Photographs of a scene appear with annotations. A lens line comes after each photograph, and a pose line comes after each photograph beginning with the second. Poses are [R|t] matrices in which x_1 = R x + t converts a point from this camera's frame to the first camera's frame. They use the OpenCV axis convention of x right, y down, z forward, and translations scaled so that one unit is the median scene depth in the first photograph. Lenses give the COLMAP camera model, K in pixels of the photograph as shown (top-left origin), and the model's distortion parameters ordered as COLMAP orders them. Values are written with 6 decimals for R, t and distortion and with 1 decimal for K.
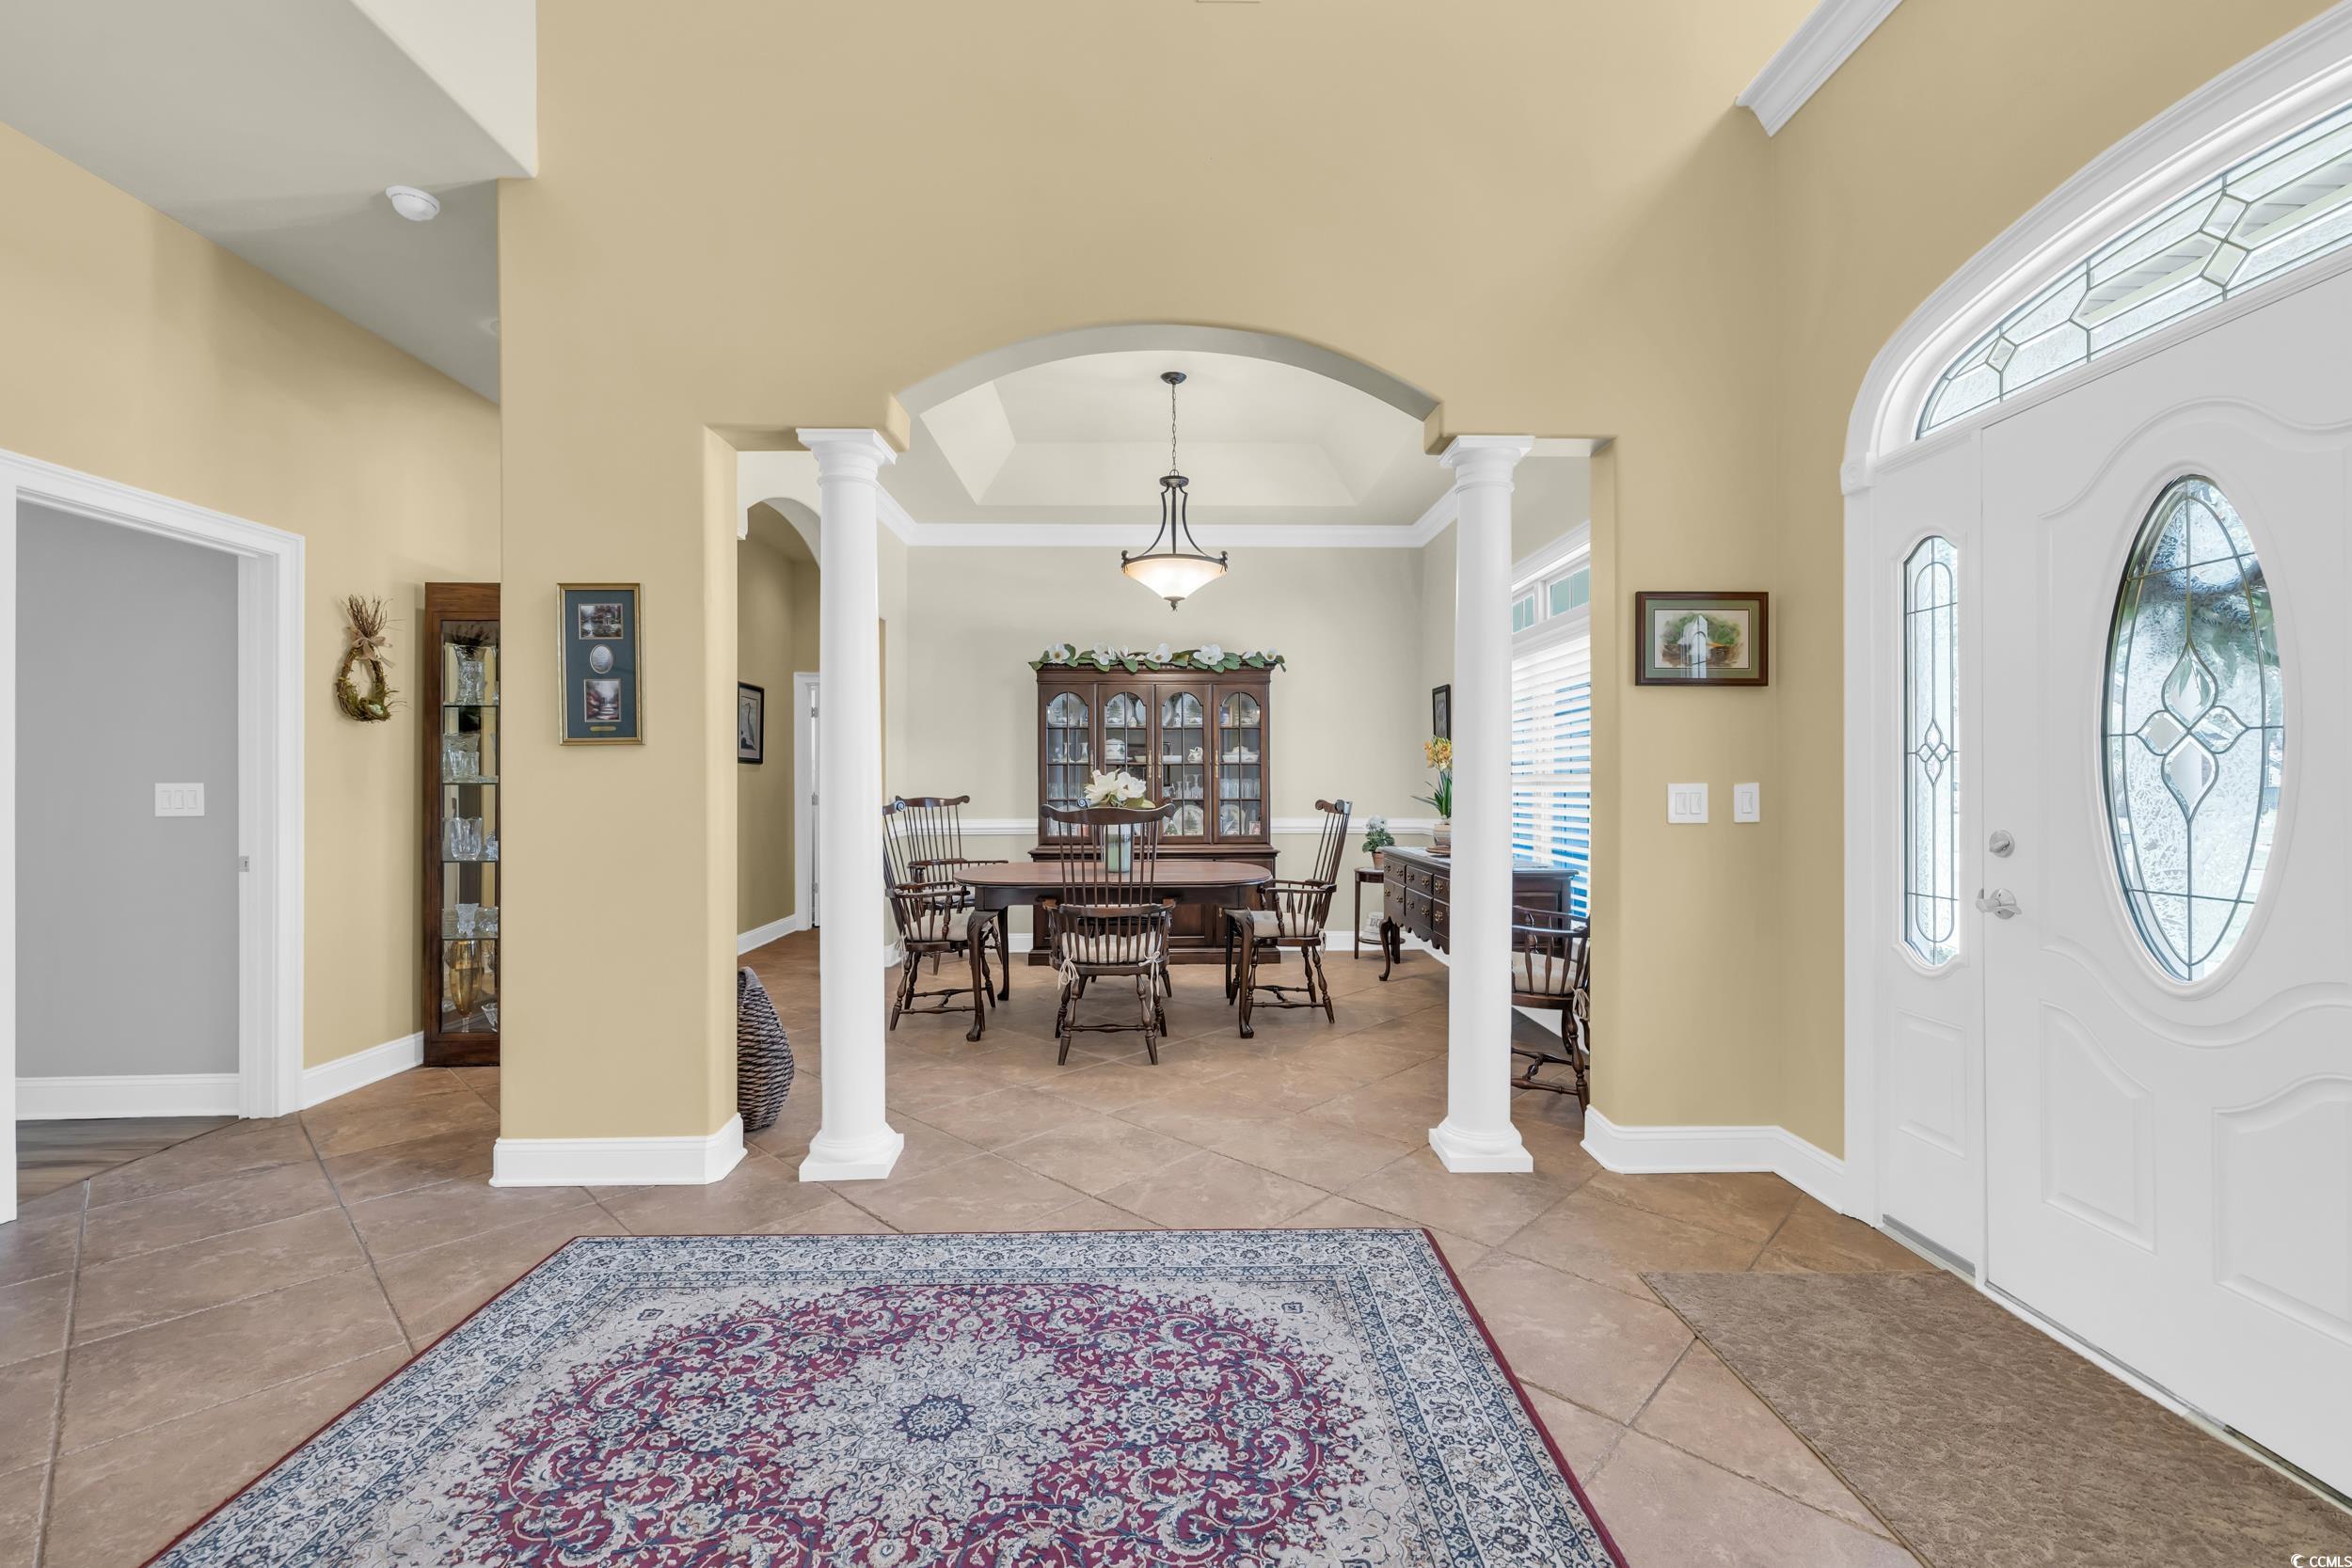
lens RADIAL K [[983.3, 0, 1182.0], [0, 983.3, 786.4], [0, 0, 1]] dist [0.000851, -0.000522]
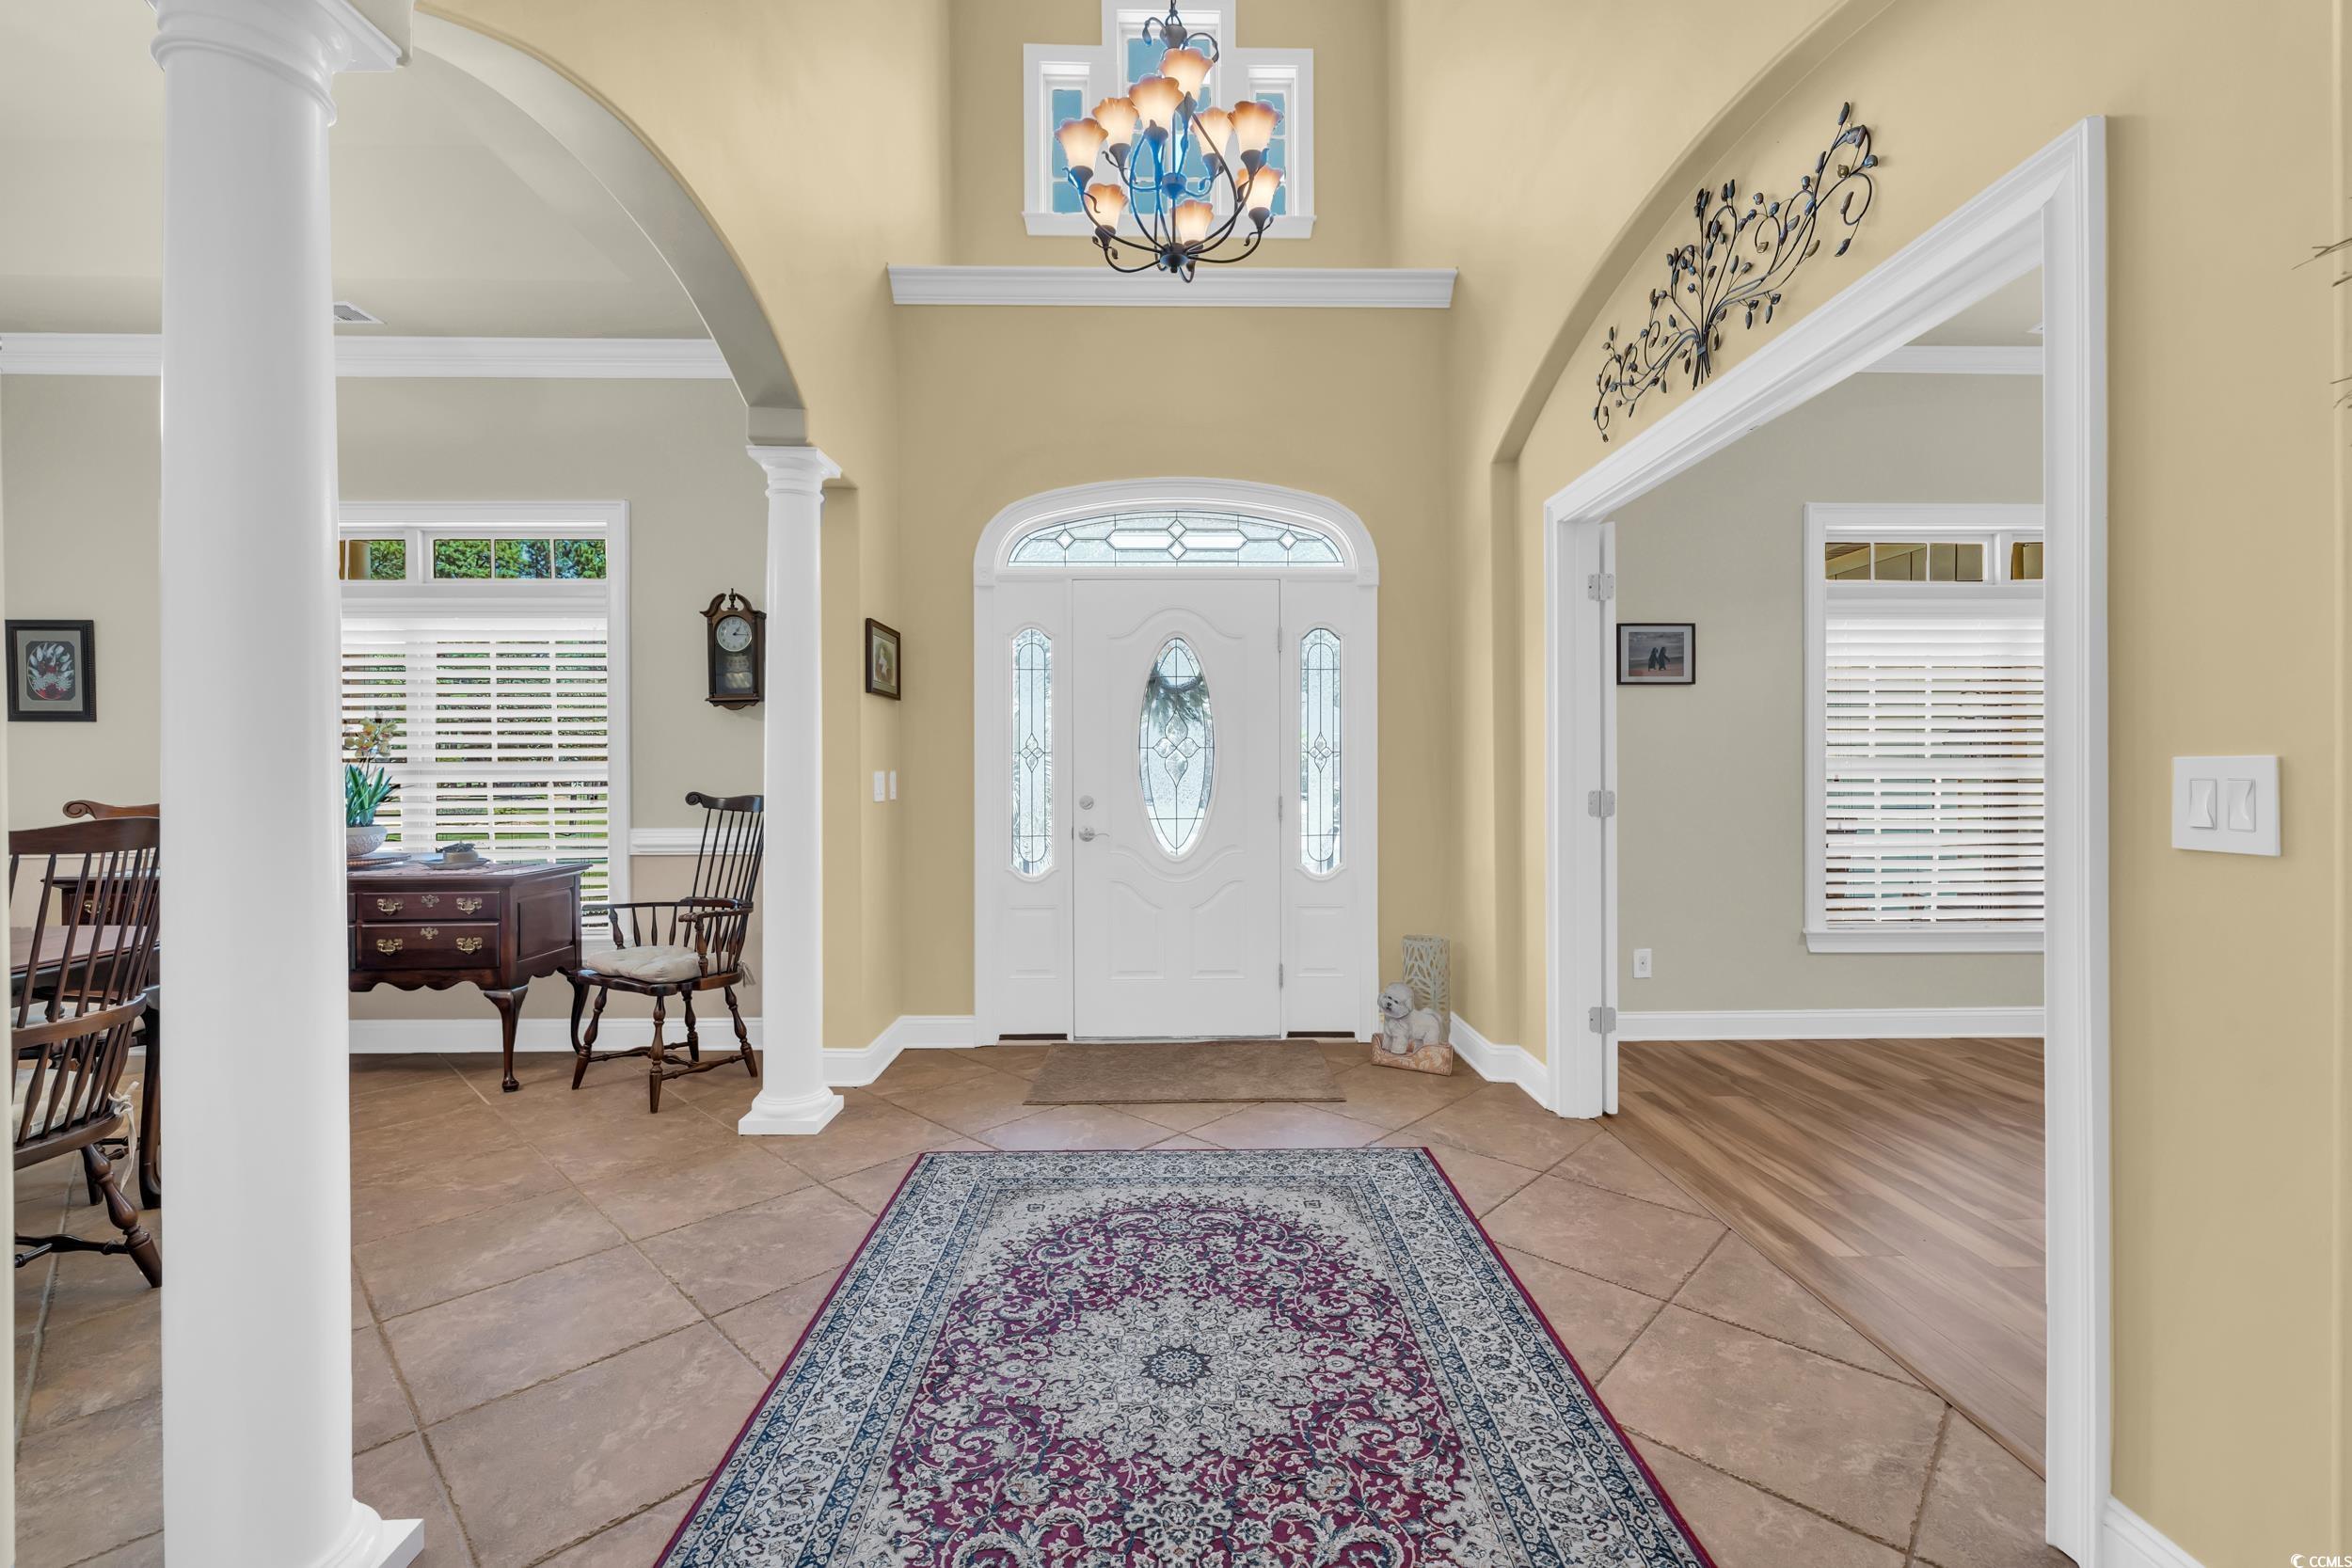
lens RADIAL K [[983.3, 0, 1178.9], [0, 983.3, 776.8], [0, 0, 1]] dist [0.000851, -0.000522]
pose [[0.009889, -0.005413, 0.999936, -1.189837], [0.005334, 0.999971, 0.005361, 0.000468], [-0.999937, 0.005281, 0.009918, 0.894356]]
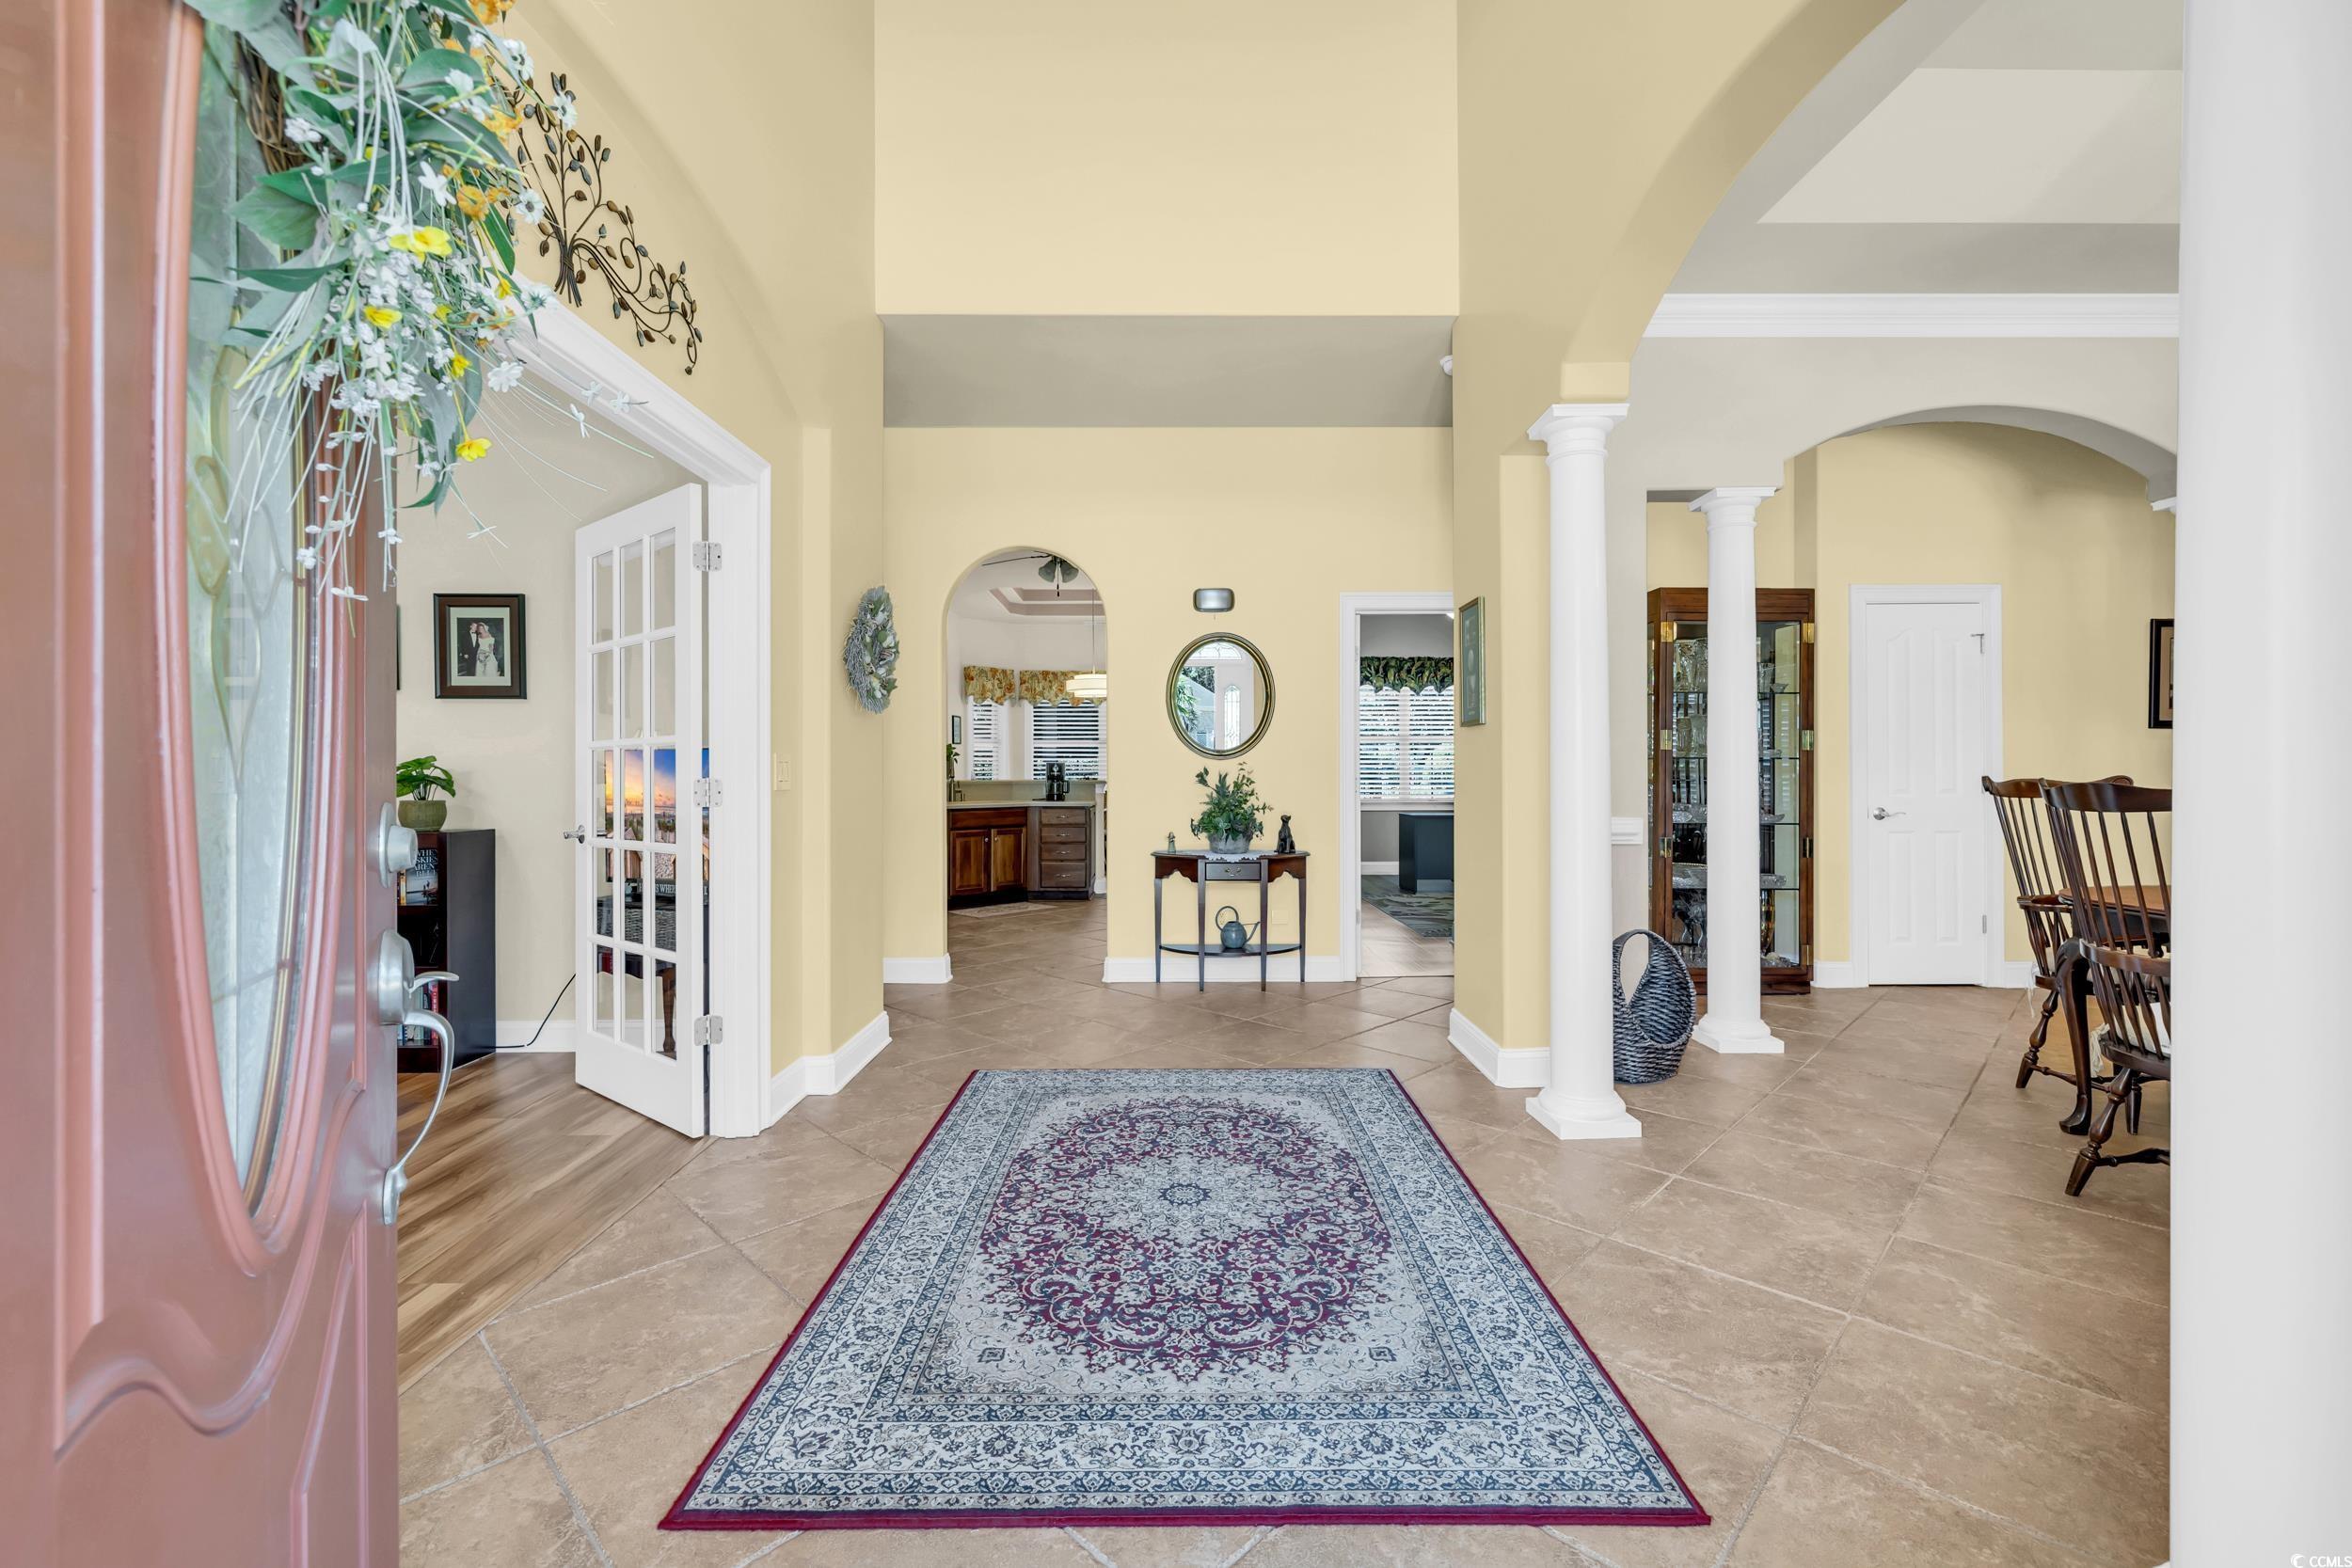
lens RADIAL K [[983.3, 0, 1186.1], [0, 983.3, 774.1], [0, 0, 1]] dist [0.000851, -0.000522]
pose [[-0.012649, 0.001767, -0.999918, 1.065747], [0.001461, 0.999997, 0.001748, 0.028011], [0.999919, -0.001439, -0.012652, 0.928132]]
